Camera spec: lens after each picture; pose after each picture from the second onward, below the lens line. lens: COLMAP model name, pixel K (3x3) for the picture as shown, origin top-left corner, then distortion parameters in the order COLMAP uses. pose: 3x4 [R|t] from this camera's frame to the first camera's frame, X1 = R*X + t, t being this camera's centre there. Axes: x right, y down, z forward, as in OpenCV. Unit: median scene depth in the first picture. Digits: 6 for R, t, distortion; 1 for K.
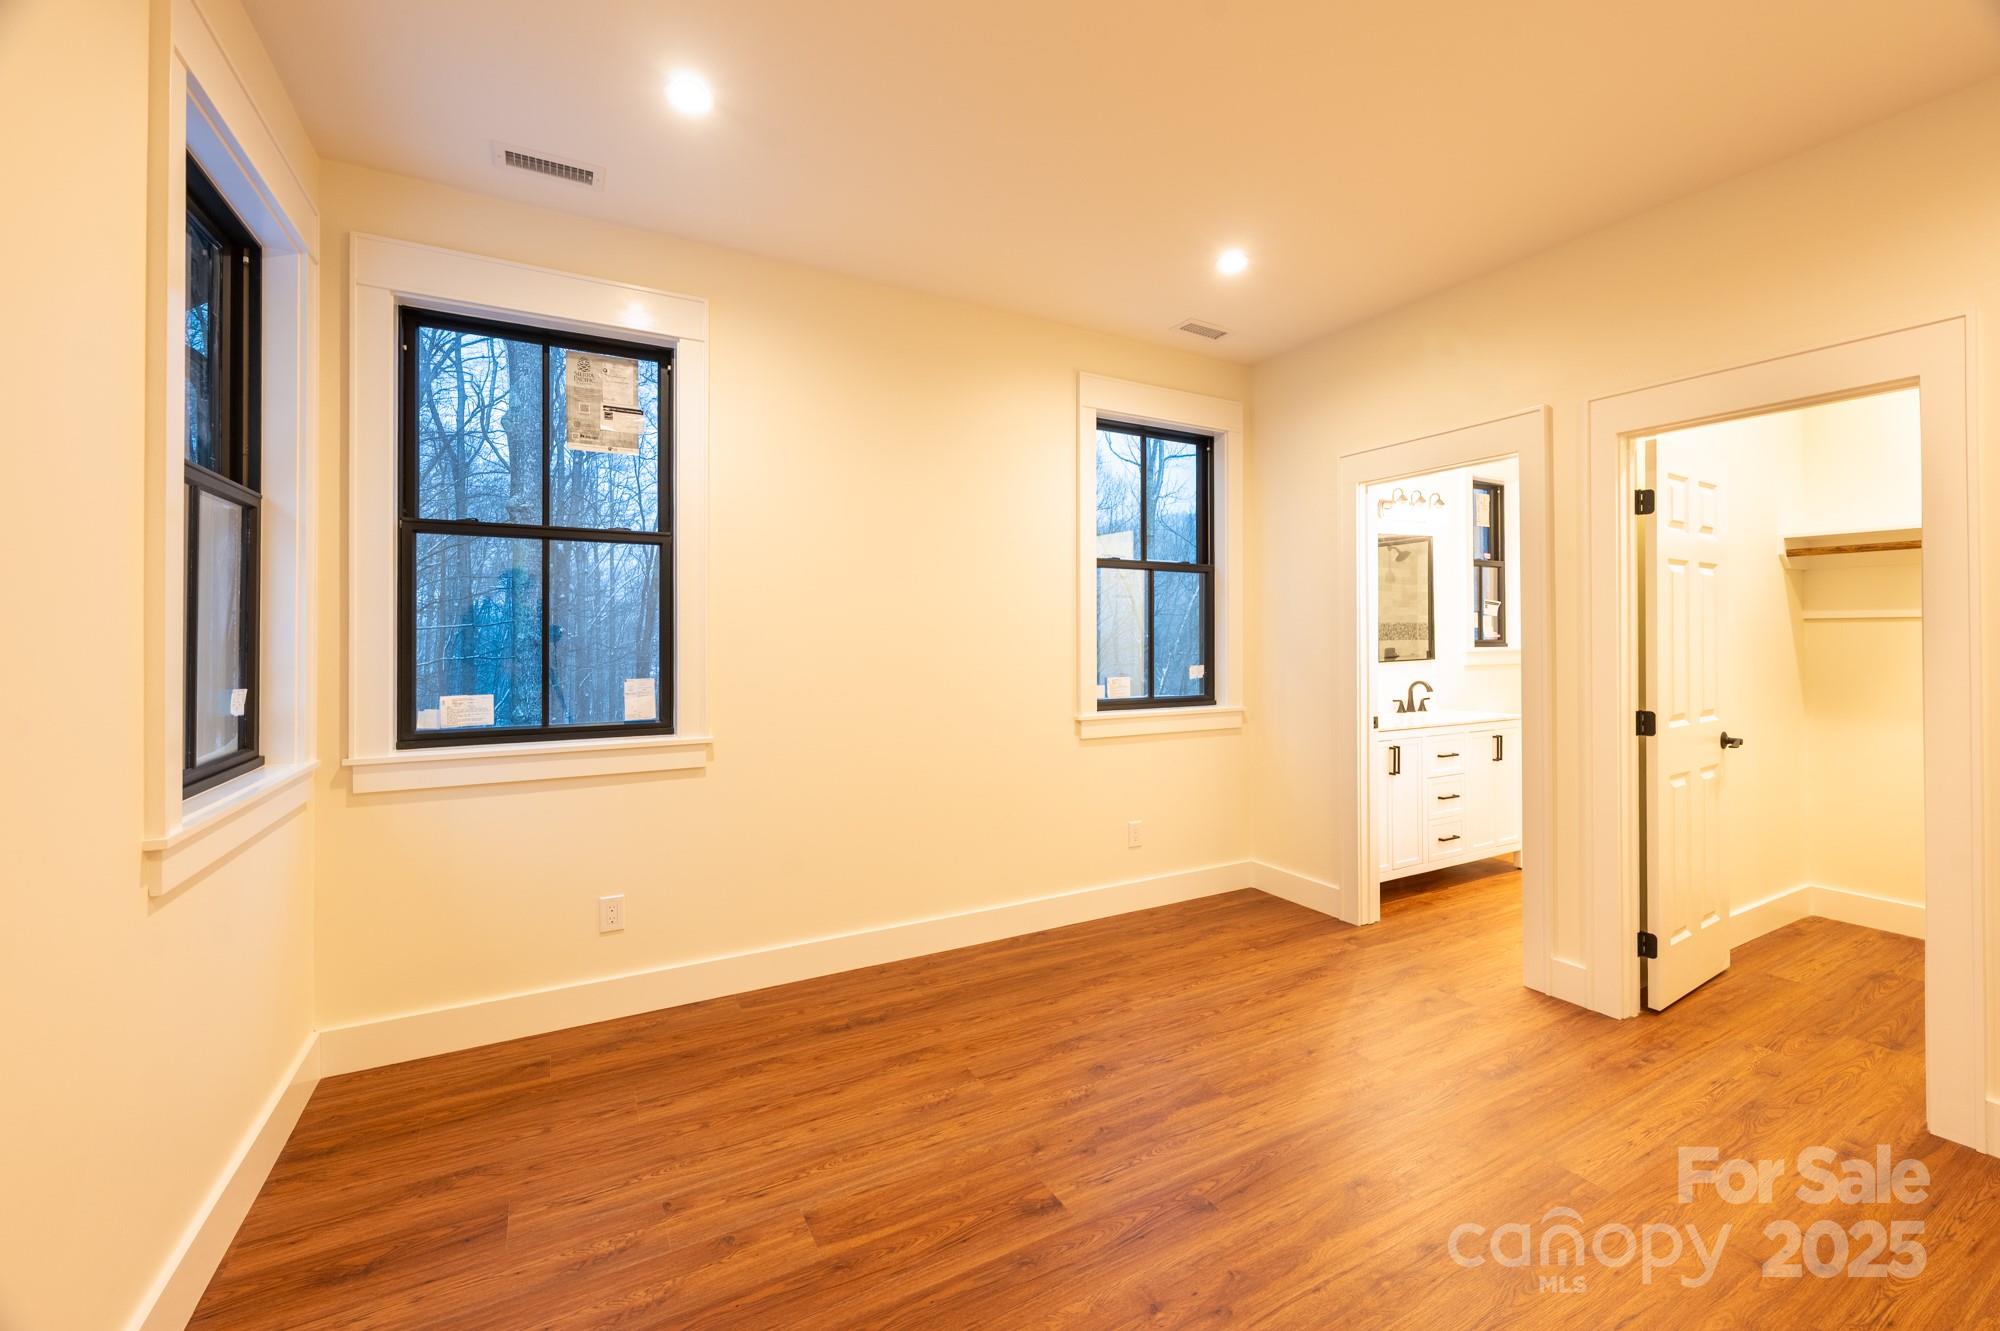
lens RADIAL K [[813.1, 0, 1006.5], [0, 813.1, 634.7], [0, 0, 1]] dist [-0.000996, -0.000095]
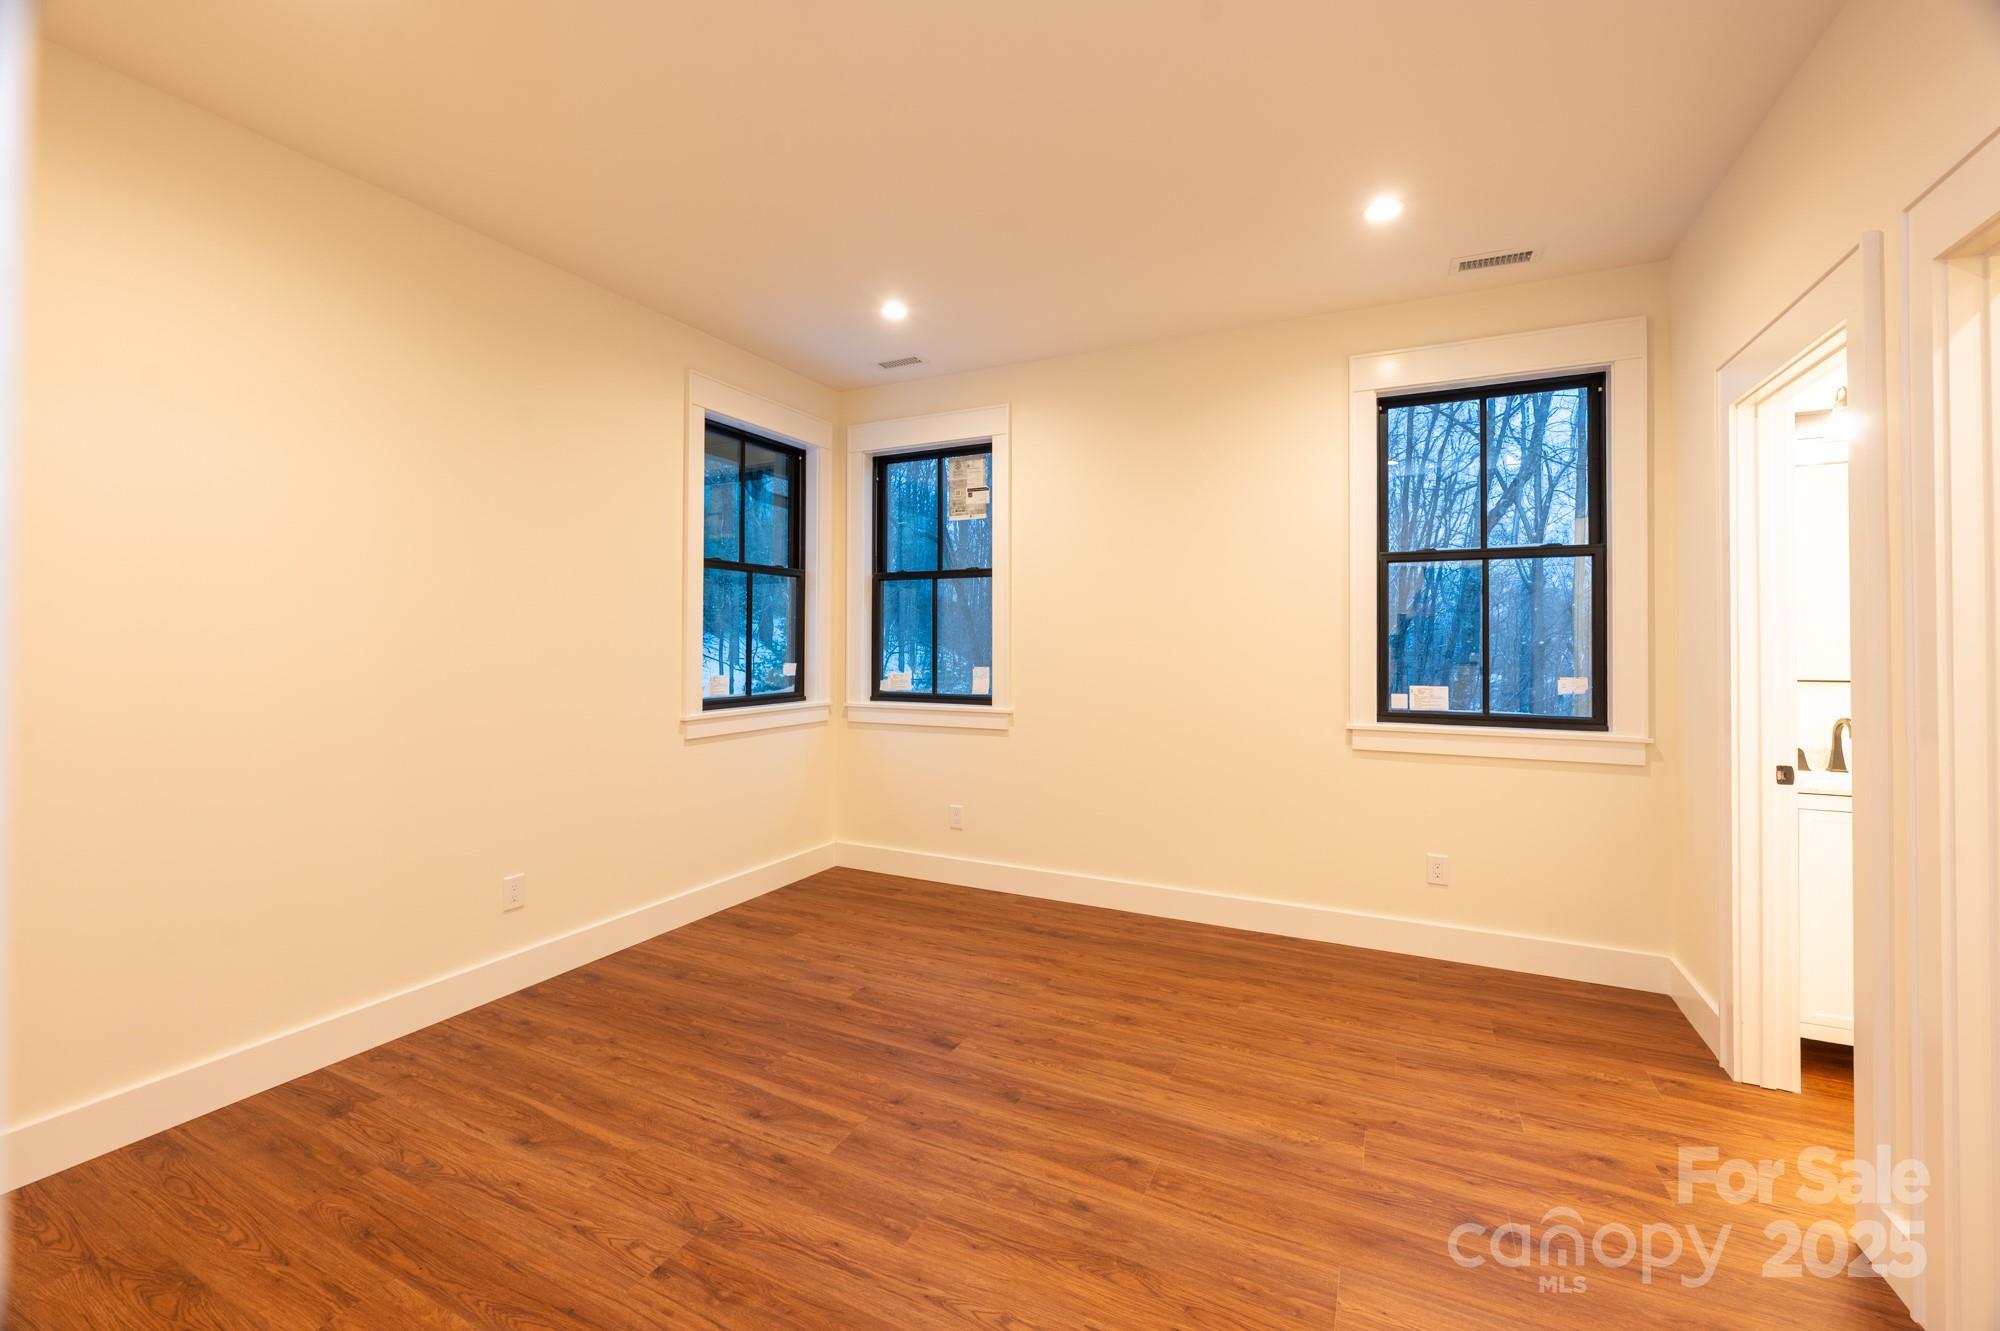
lens RADIAL K [[813.1, 0, 1006.5], [0, 813.1, 634.7], [0, 0, 1]] dist [-0.000996, -0.000095]
pose [[0.569345, -0.004825, -0.822084, 0.810372], [-0.000625, 0.999980, -0.006302, 0.004519], [0.822098, 0.004101, 0.569331, 0.183761]]
